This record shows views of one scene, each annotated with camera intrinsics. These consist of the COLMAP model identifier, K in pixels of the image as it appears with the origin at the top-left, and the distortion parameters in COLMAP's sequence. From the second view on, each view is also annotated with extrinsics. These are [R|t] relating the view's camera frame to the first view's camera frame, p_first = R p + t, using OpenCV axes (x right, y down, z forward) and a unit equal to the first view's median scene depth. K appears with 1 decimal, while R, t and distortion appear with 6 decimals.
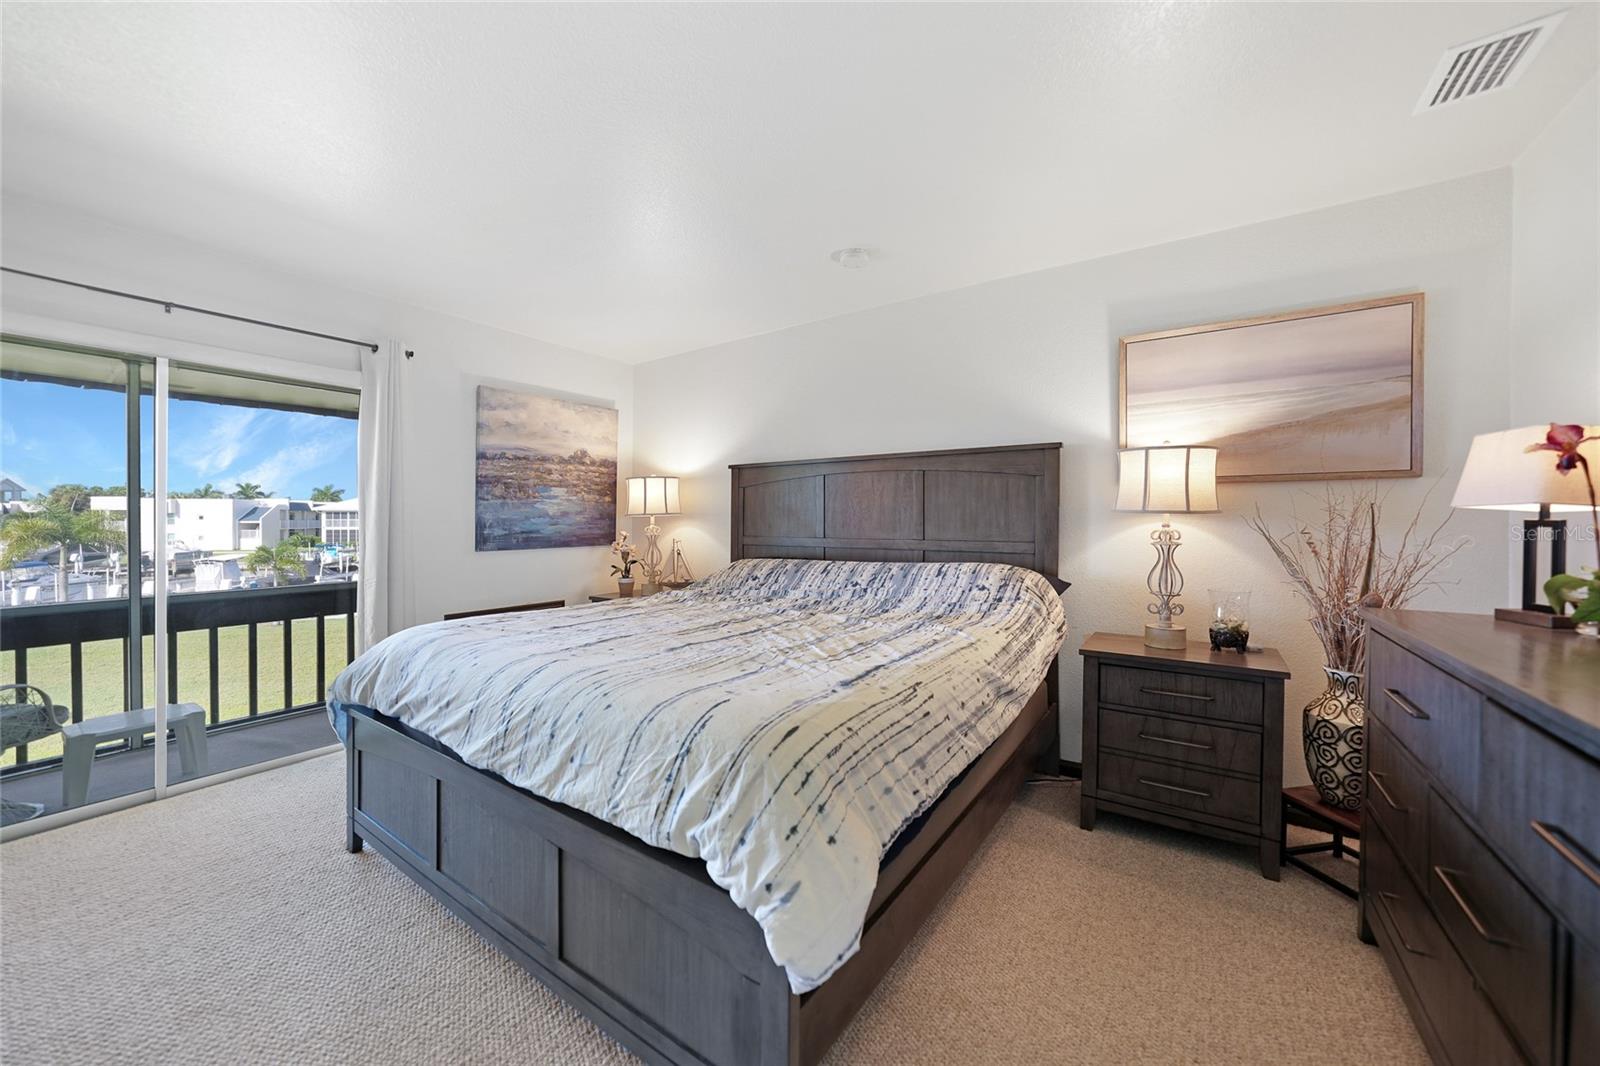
lens RADIAL K [[566.4, 0, 793.4], [0, 566.4, 523.2], [0, 0, 1]] dist [-0.026177, 0.006296]
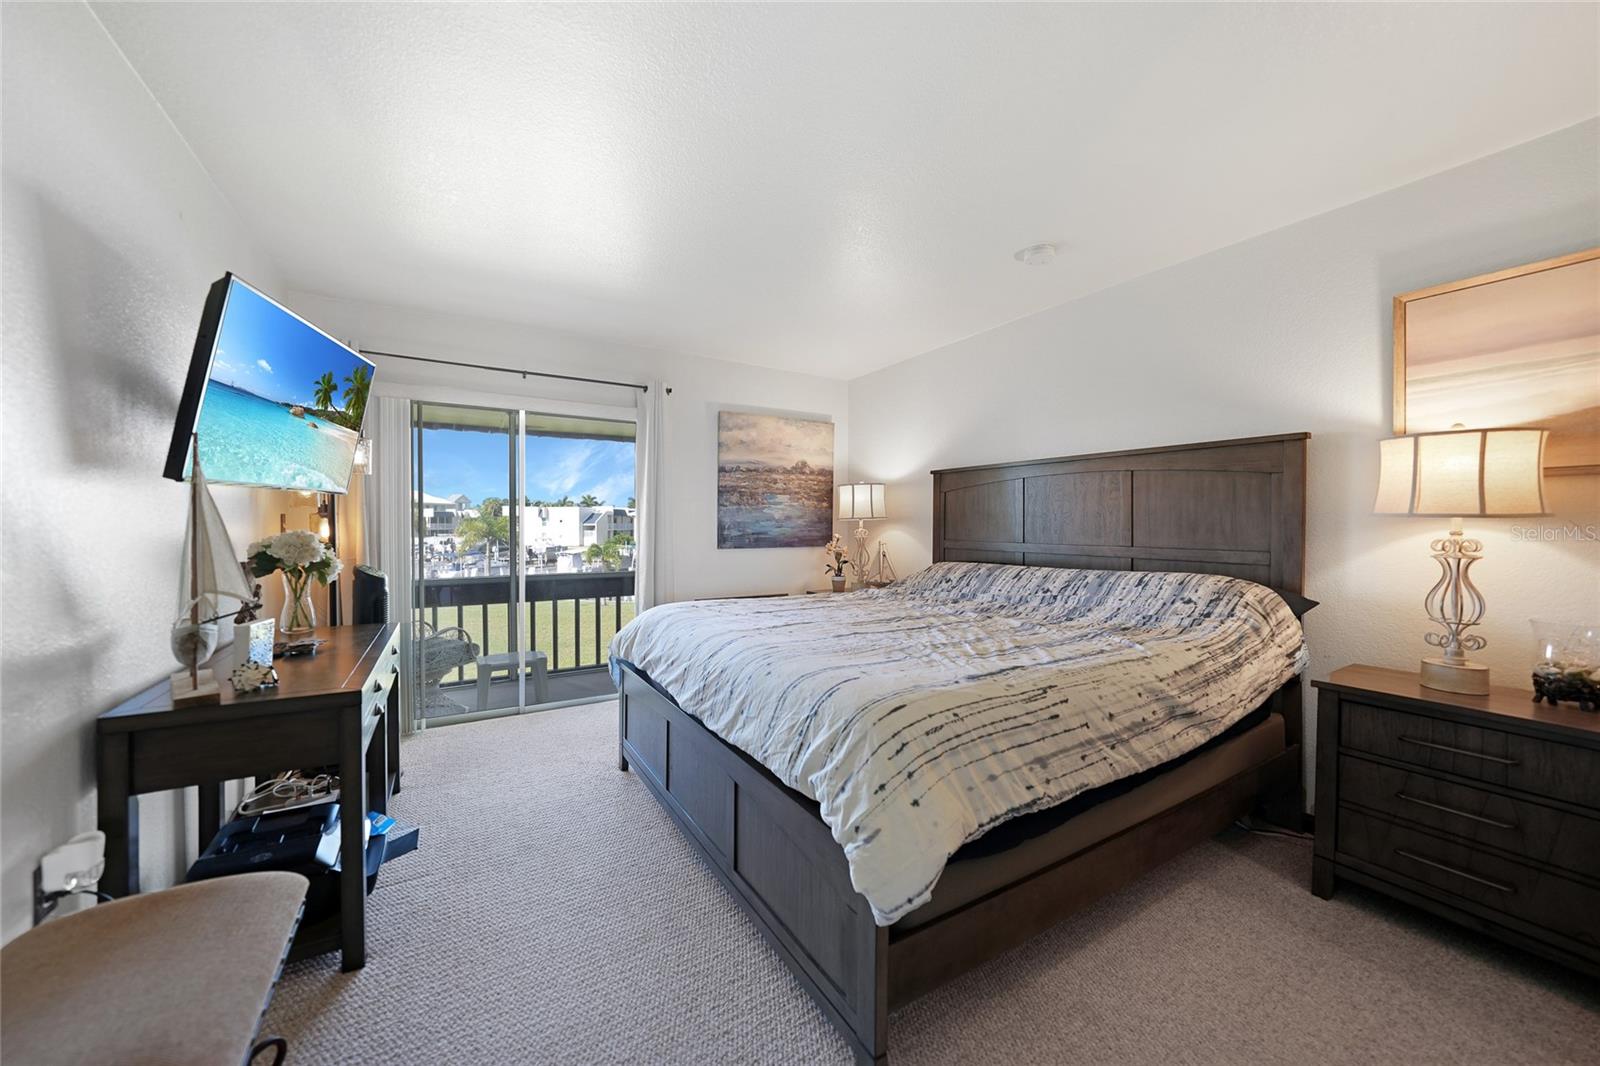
lens RADIAL K [[565.6, 0, 799.9], [0, 565.6, 534.8], [0, 0, 1]] dist [-0.027570, 0.006664]
pose [[0.913983, 0.012927, -0.405547, 0.131498], [-0.008214, 0.999877, 0.013361, 0.003113], [0.405670, -0.008881, 0.913977, -0.055543]]
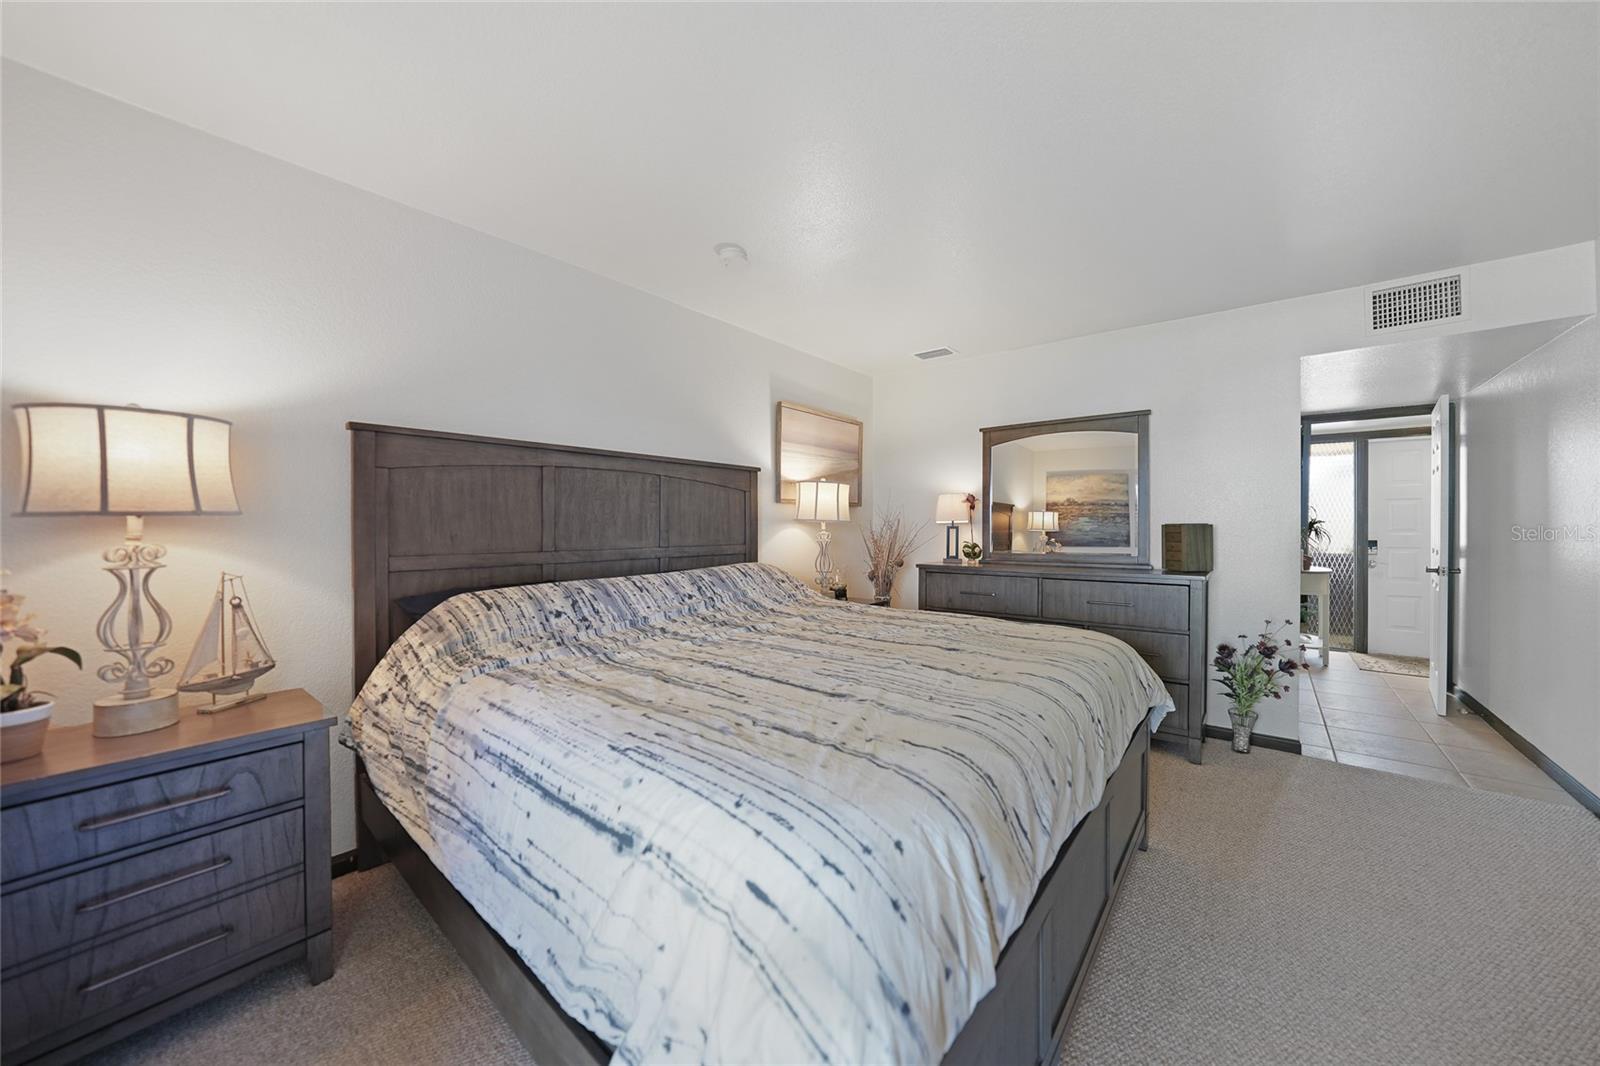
lens RADIAL K [[564.4, 0, 805.5], [0, 564.4, 528.4], [0, 0, 1]] dist [-0.027835, 0.006448]
pose [[0.082249, -0.005757, 0.996595, -0.890138], [0.007805, 0.999956, 0.005132, -0.007612], [-0.996581, 0.007356, 0.082291, 0.832754]]
